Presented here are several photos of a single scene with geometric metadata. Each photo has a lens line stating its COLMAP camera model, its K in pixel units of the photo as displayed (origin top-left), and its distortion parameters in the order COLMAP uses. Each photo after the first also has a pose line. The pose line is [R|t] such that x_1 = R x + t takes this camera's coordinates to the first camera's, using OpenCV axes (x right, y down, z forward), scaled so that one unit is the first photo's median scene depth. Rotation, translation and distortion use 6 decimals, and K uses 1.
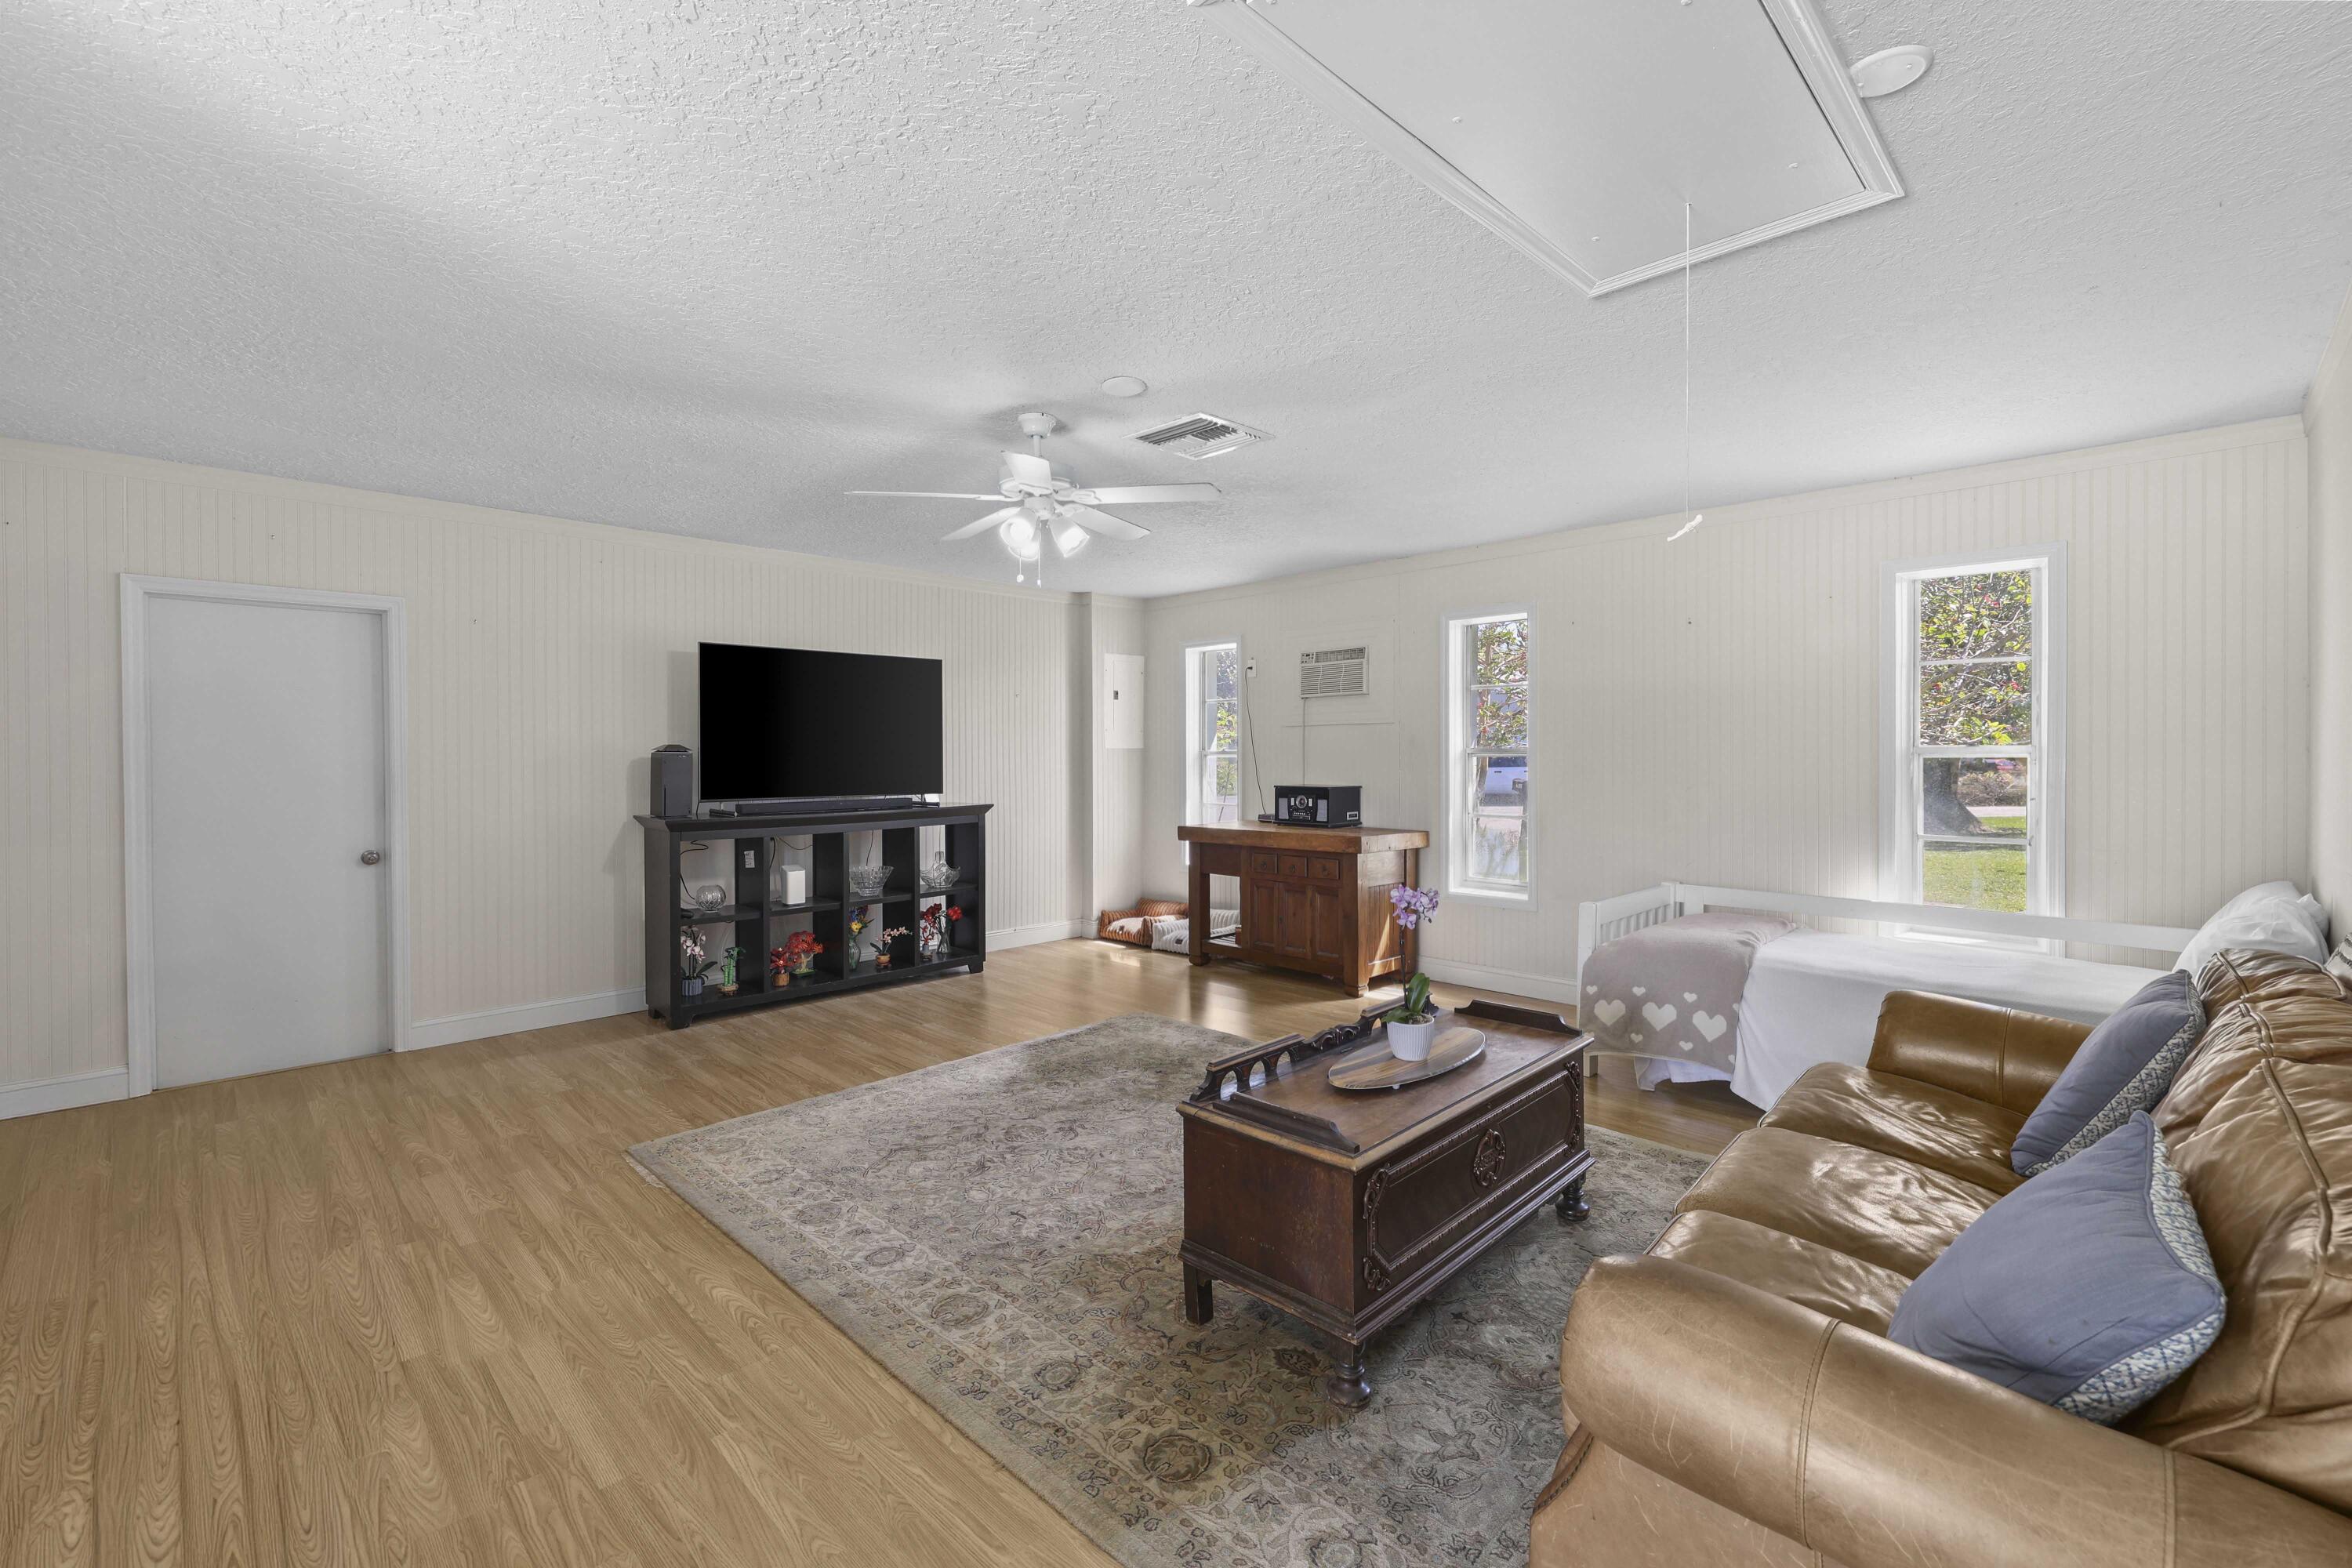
lens RADIAL K [[998.9, 0, 1170.9], [0, 998.9, 769.7], [0, 0, 1]] dist [0.002316, -0.000389]
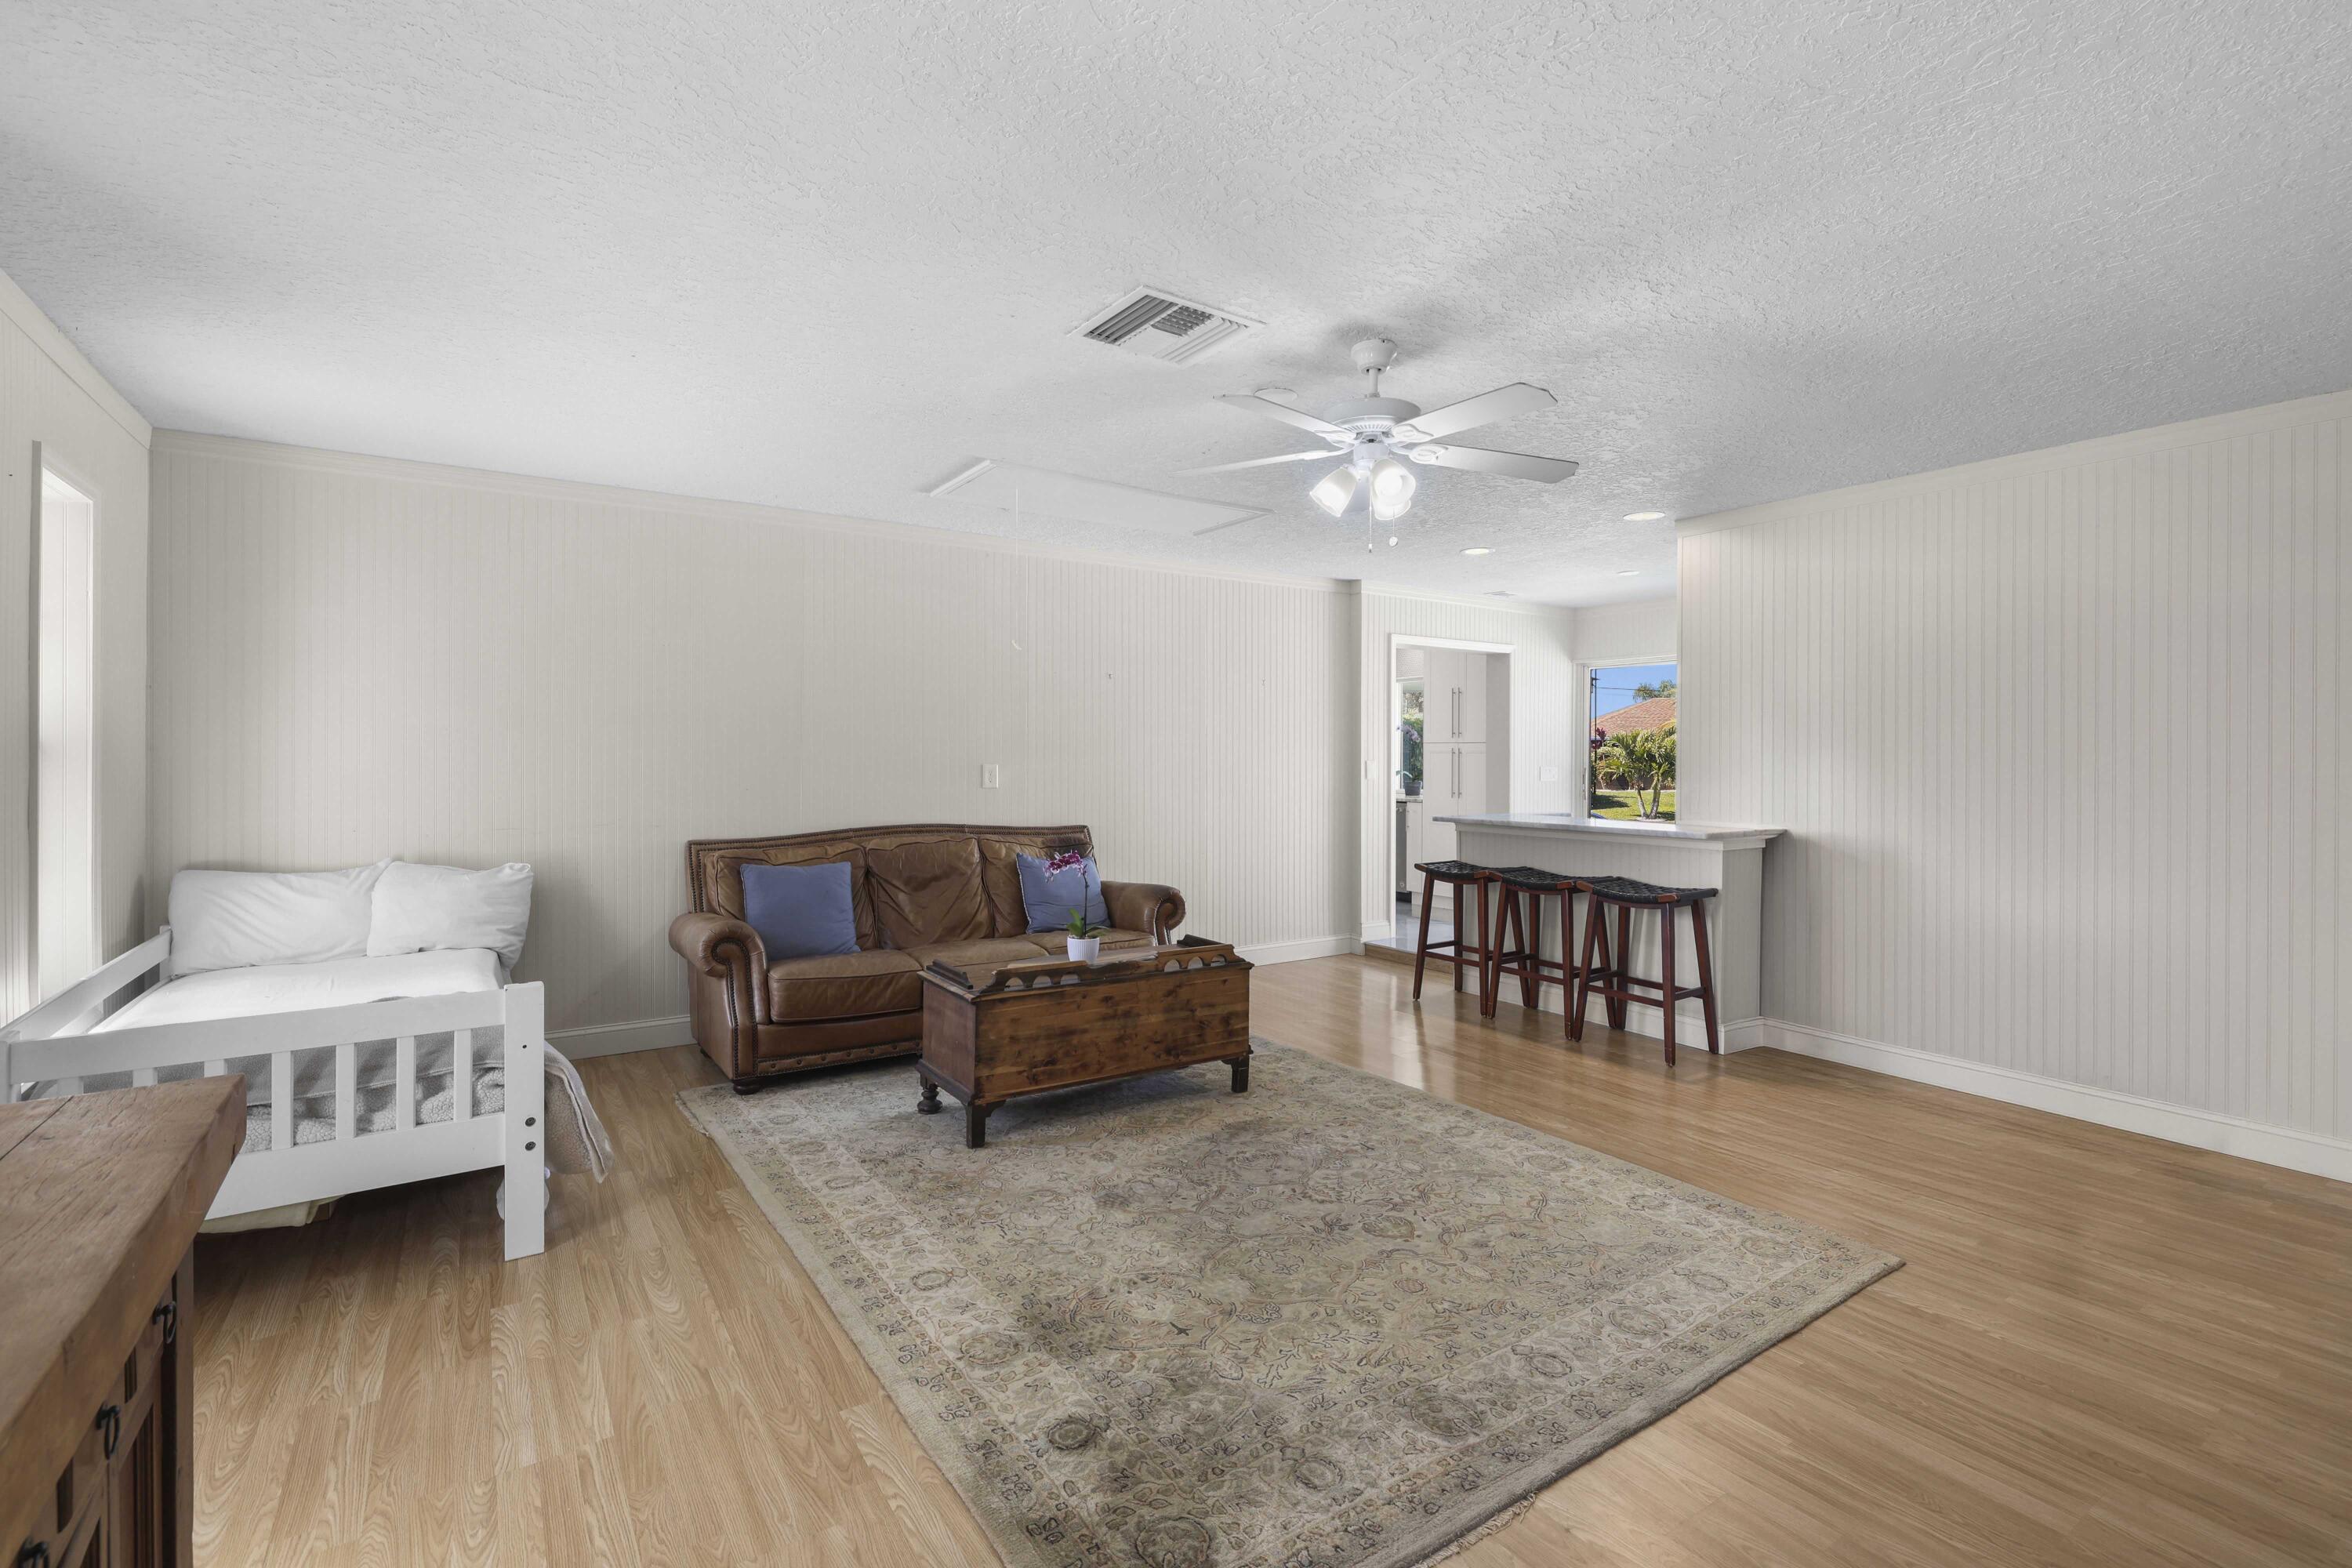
lens RADIAL K [[1053.2, 0, 1170.7], [0, 1053.2, 770.4], [0, 0, 1]] dist [-0.000578, 0.000833]
pose [[-0.978252, -0.003324, 0.207395, -0.102372], [0.000500, 0.999831, 0.018384, -0.012038], [-0.207421, 0.018088, -0.978085, 1.269410]]
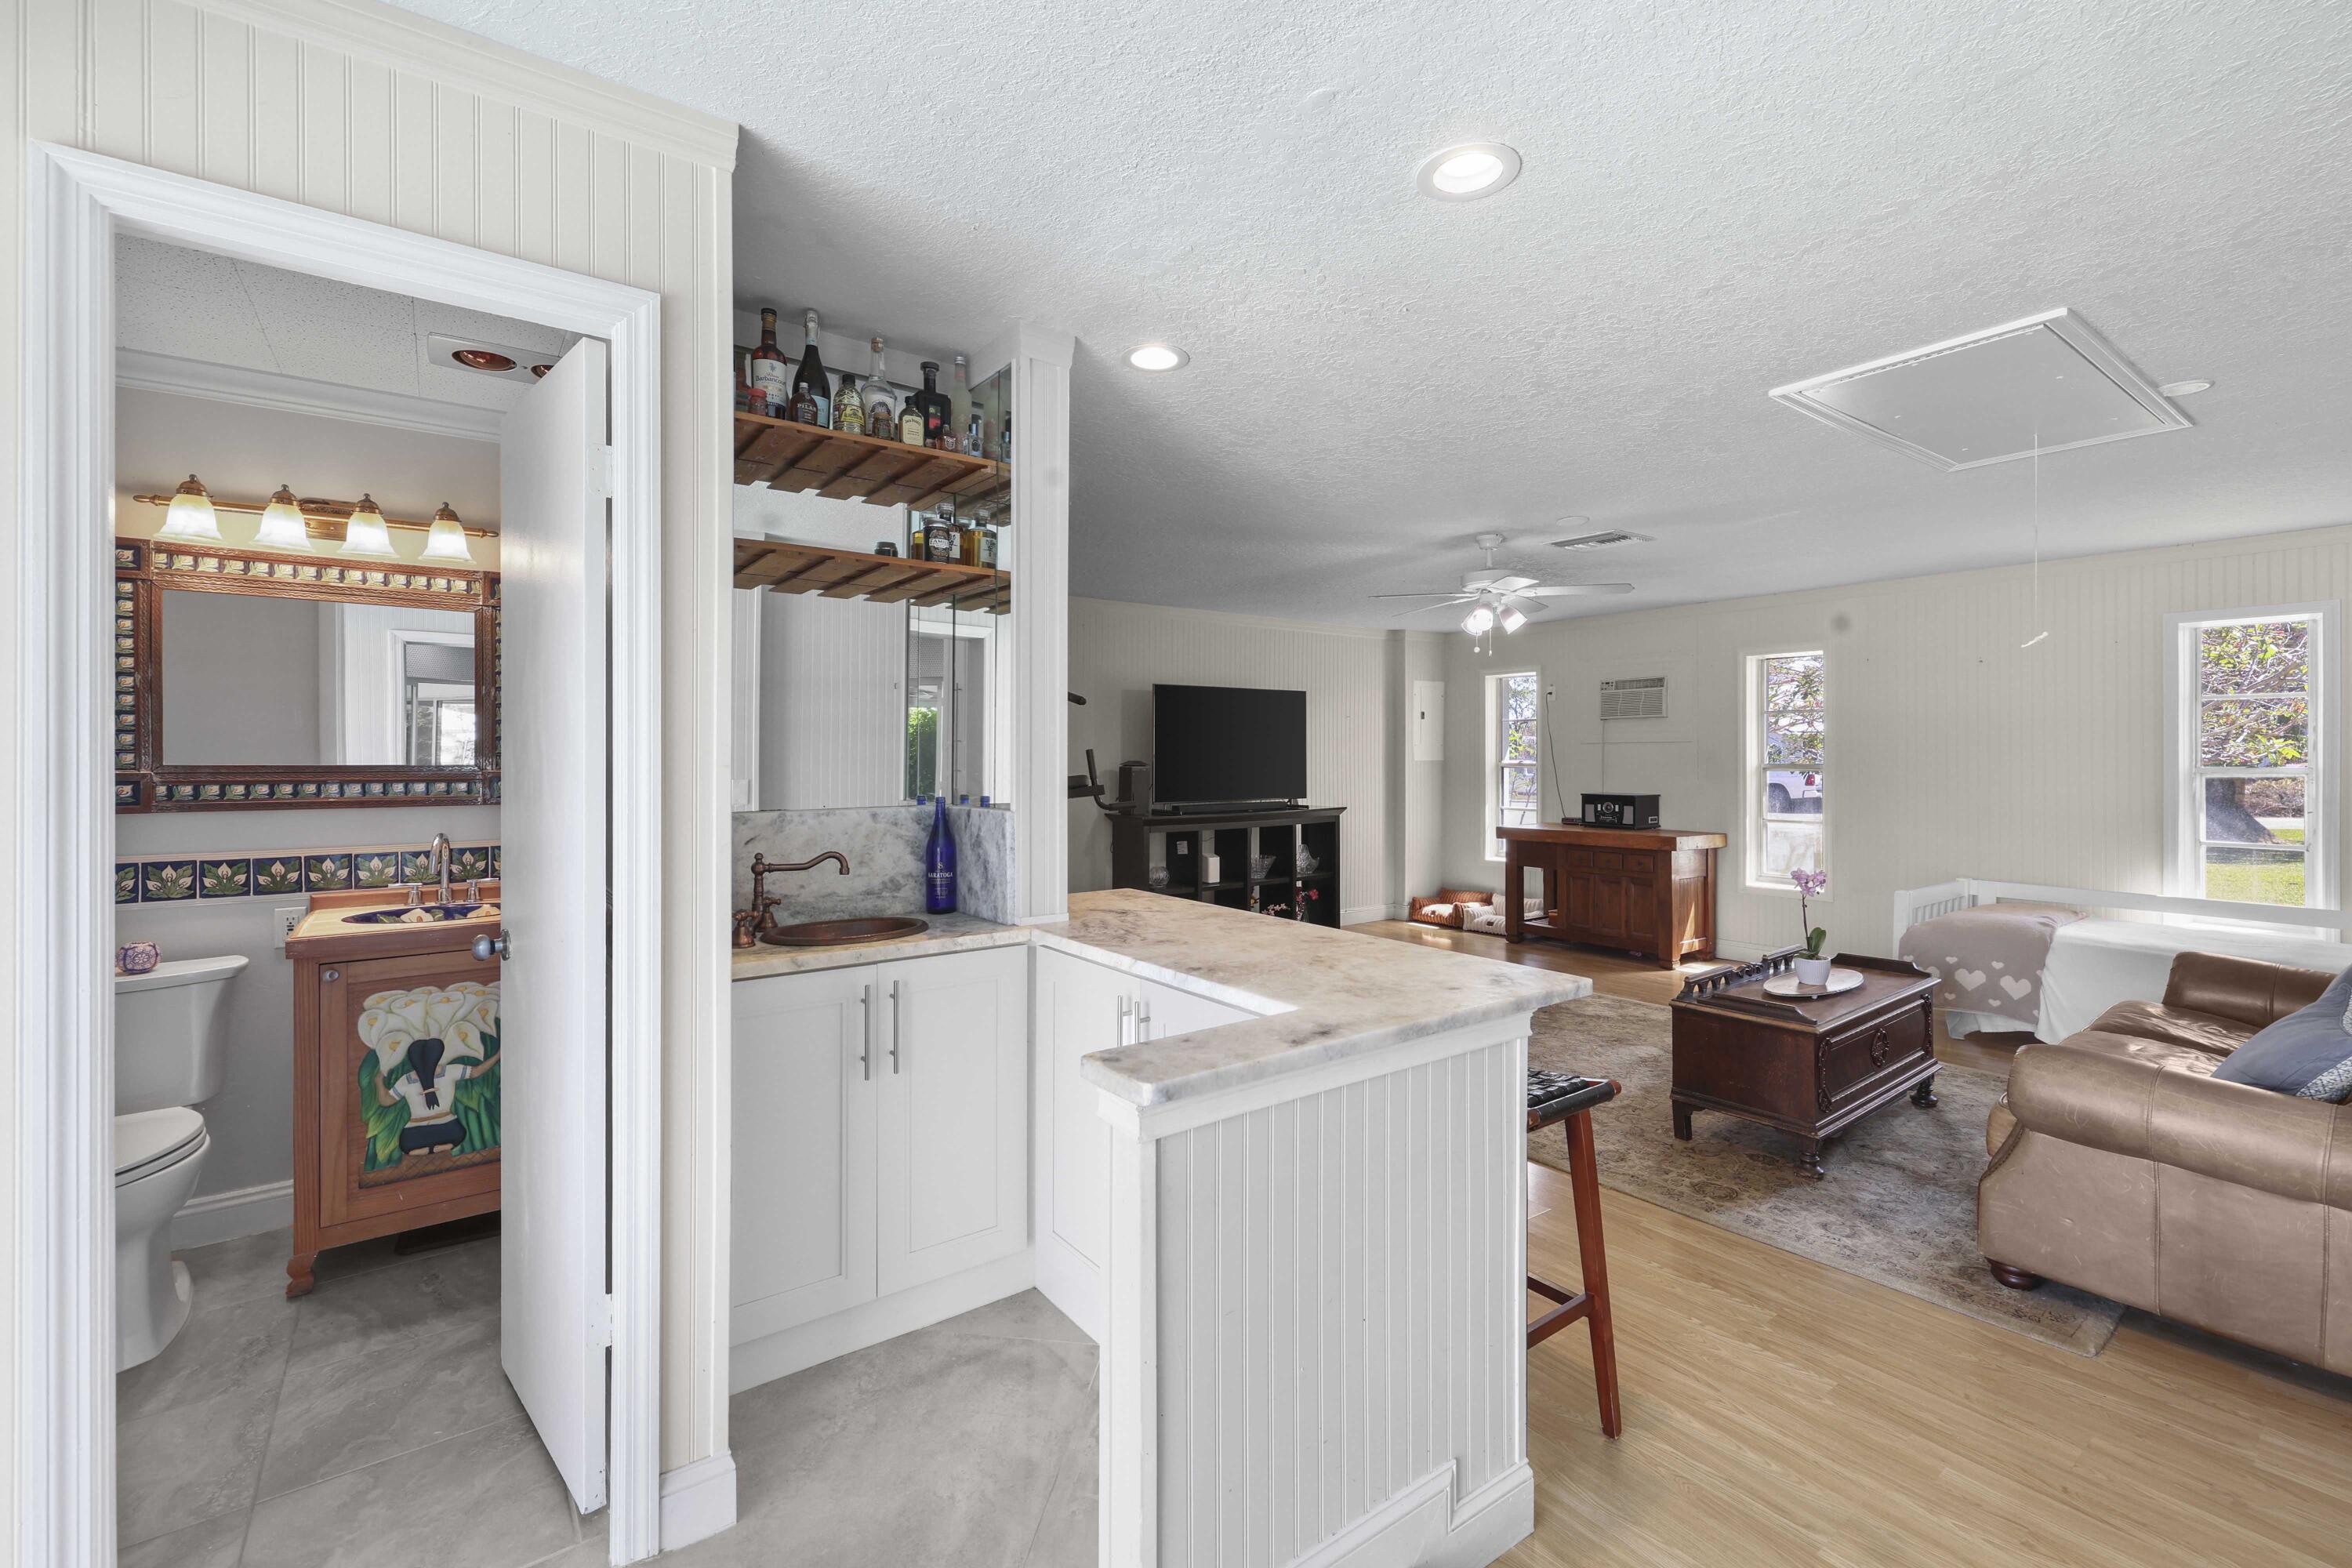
lens RADIAL K [[998.9, 0, 1180.0], [0, 998.9, 764.8], [0, 0, 1]] dist [0.002316, -0.000389]
pose [[0.988701, 0.003087, -0.149872, -0.252561], [-0.003974, 0.999976, -0.005618, -0.013351], [0.149851, 0.006150, 0.988689, -0.329924]]
